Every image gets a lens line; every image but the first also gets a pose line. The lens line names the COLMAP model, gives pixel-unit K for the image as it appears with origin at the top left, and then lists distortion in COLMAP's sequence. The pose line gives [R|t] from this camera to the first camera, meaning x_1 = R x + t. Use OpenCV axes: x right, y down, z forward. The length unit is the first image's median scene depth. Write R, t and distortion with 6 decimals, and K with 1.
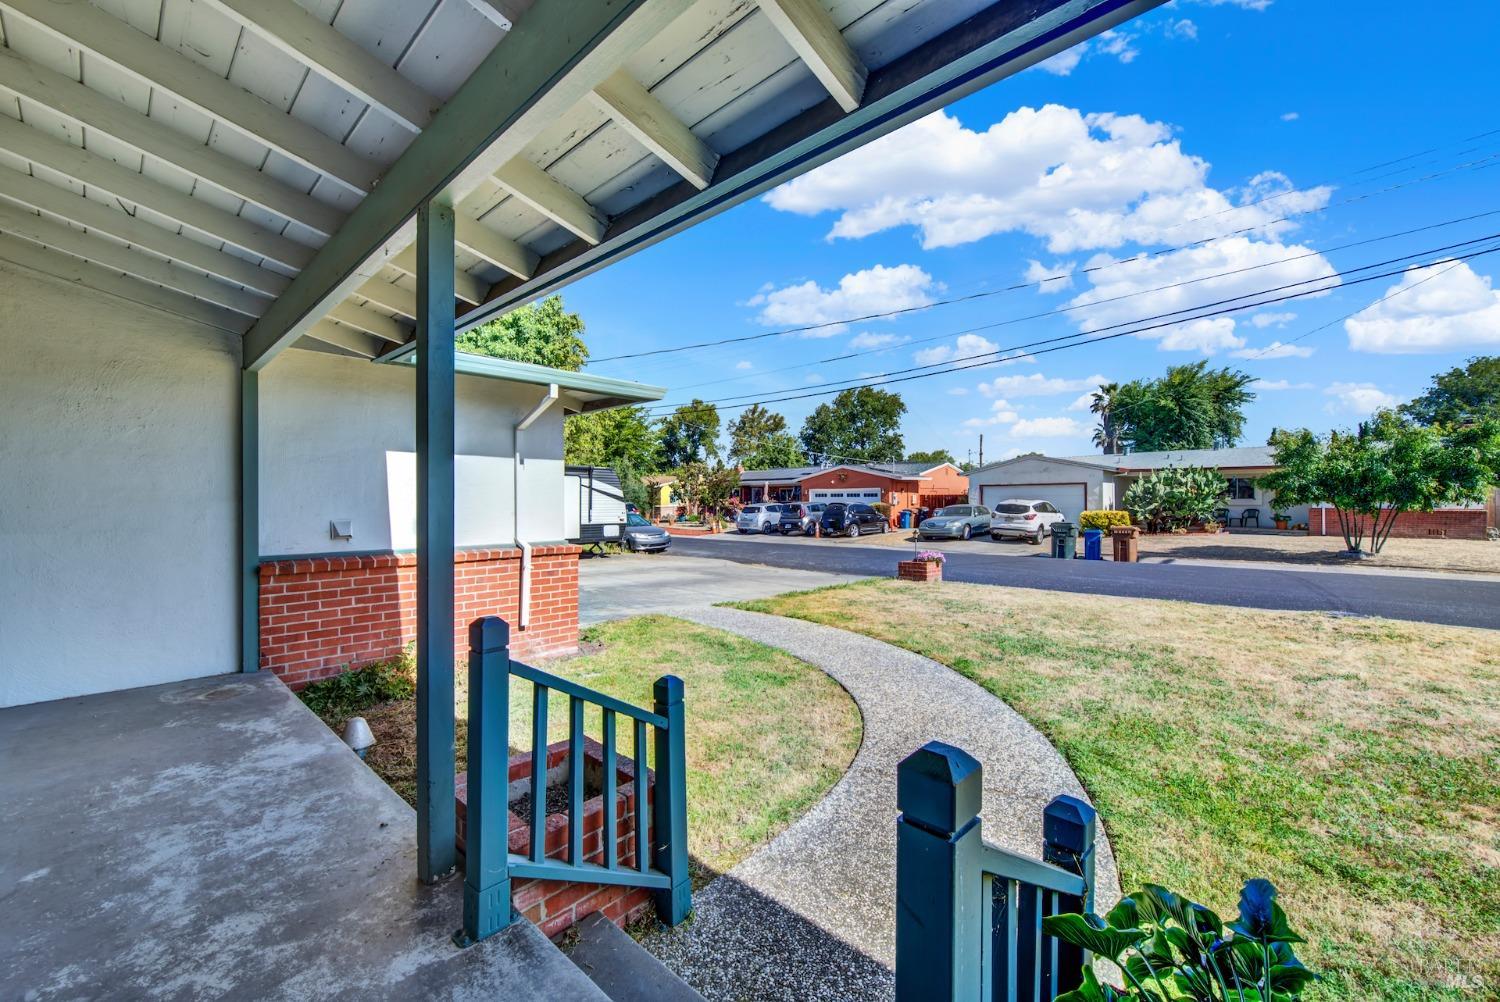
lens RADIAL K [[599.7, 0, 753.4], [0, 599.7, 499.6], [0, 0, 1]] dist [0.008450, -0.004104]
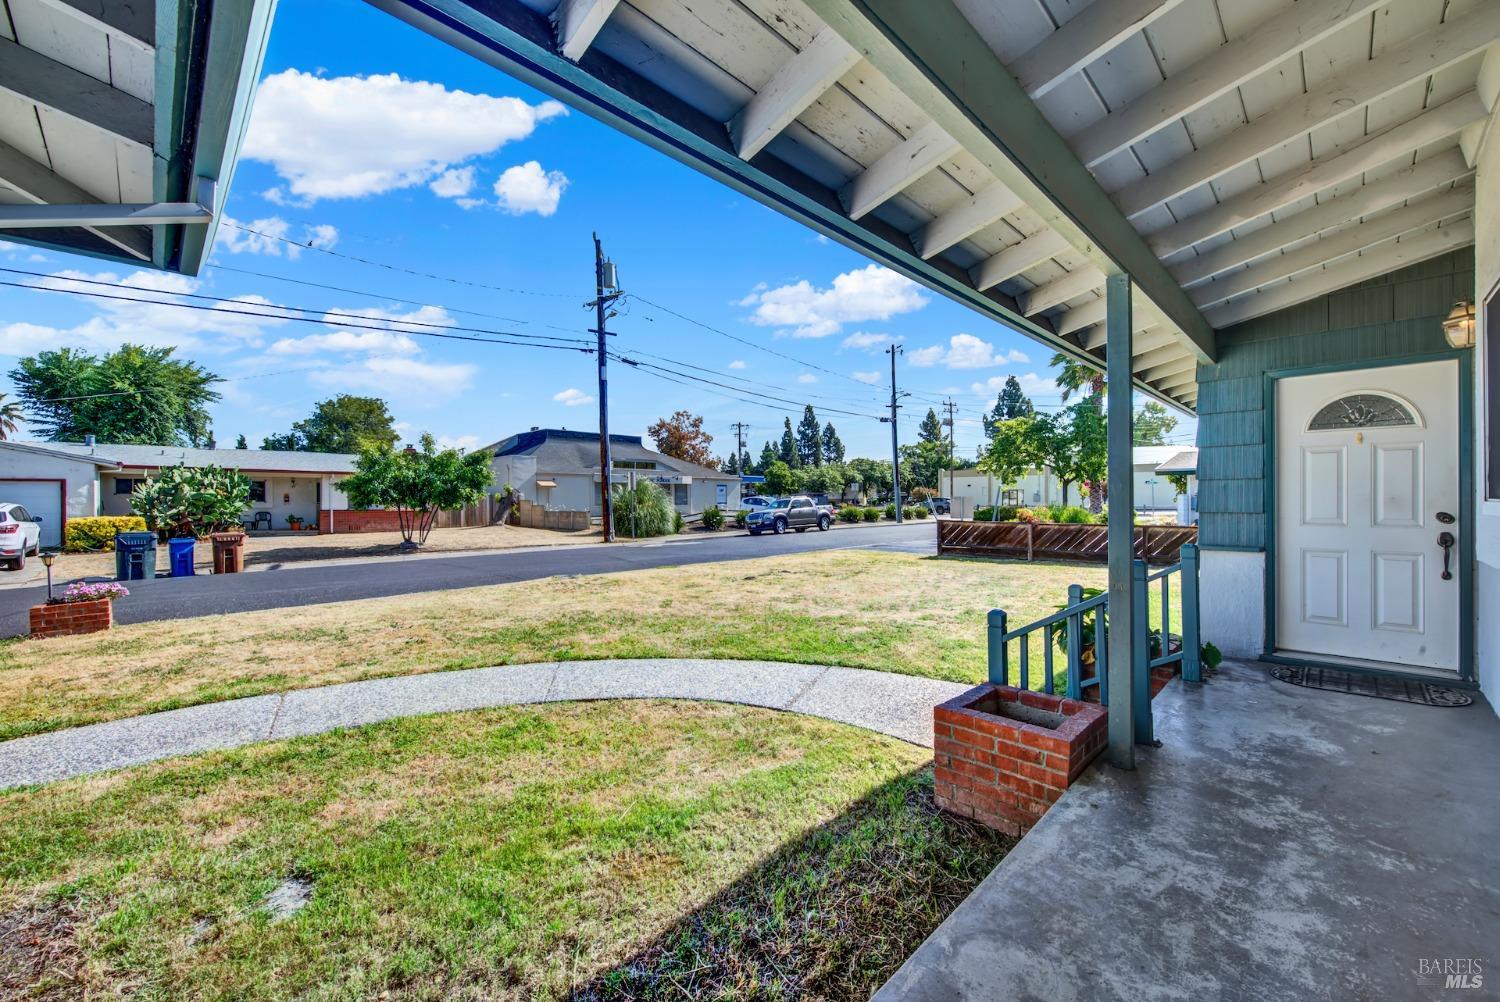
lens RADIAL K [[599.7, 0, 753.4], [0, 599.7, 499.6], [0, 0, 1]] dist [0.008450, -0.004104]
pose [[0.033414, 0.004162, 0.999433, -0.165067], [0.003007, 0.999986, -0.004265, 0.002063], [-0.999437, 0.003148, 0.033401, 0.153588]]
